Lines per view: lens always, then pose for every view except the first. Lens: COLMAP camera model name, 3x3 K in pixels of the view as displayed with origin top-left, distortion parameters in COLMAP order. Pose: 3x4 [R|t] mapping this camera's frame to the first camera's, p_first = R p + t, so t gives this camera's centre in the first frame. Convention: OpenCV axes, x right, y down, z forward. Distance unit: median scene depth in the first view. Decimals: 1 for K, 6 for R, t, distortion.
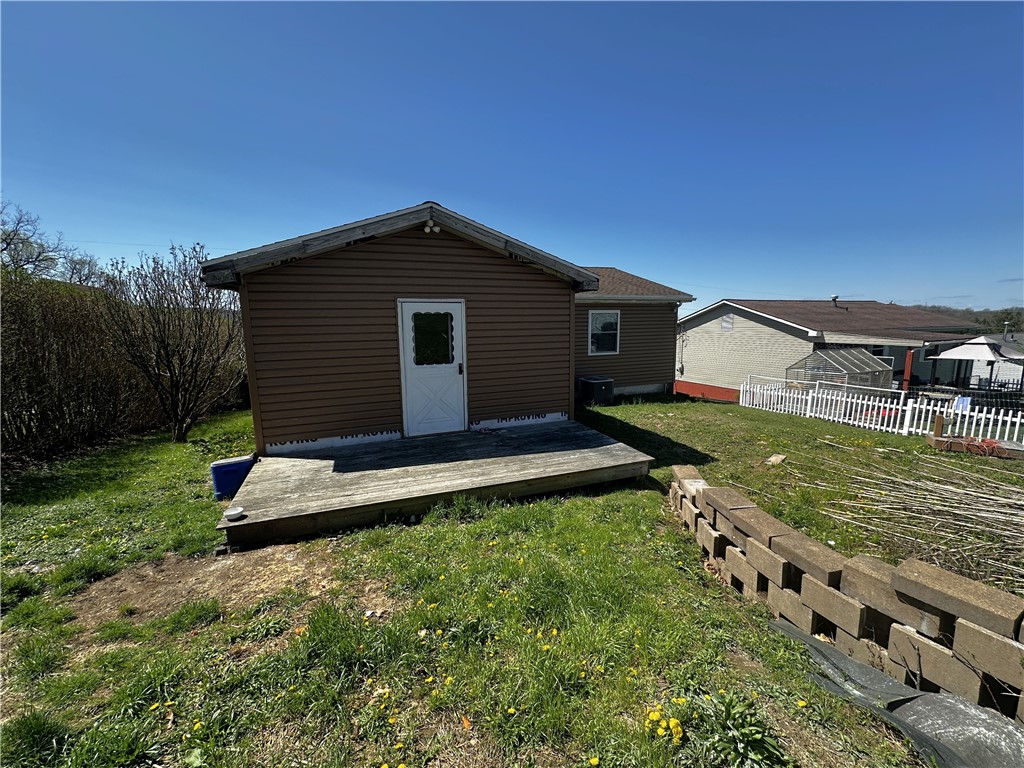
lens RADIAL K [[412.9, 0, 498.0], [0, 412.9, 382.4], [0, 0, 1]] dist [-0.002214, -0.000203]
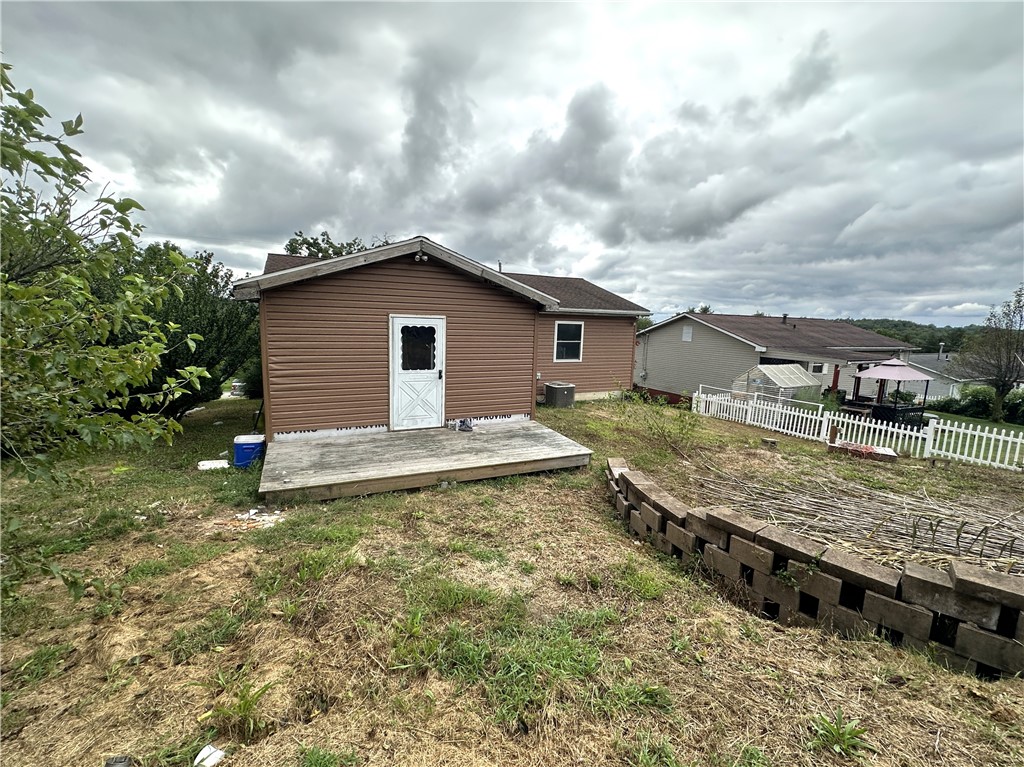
lens RADIAL K [[412.9, 0, 498.0], [0, 412.9, 381.9], [0, 0, 1]] dist [-0.002214, -0.000203]
pose [[0.996723, 0.034977, 0.072937, -0.011456], [-0.034762, 0.999387, -0.004211, -0.012037], [-0.073040, 0.001662, 0.997328, -0.199136]]
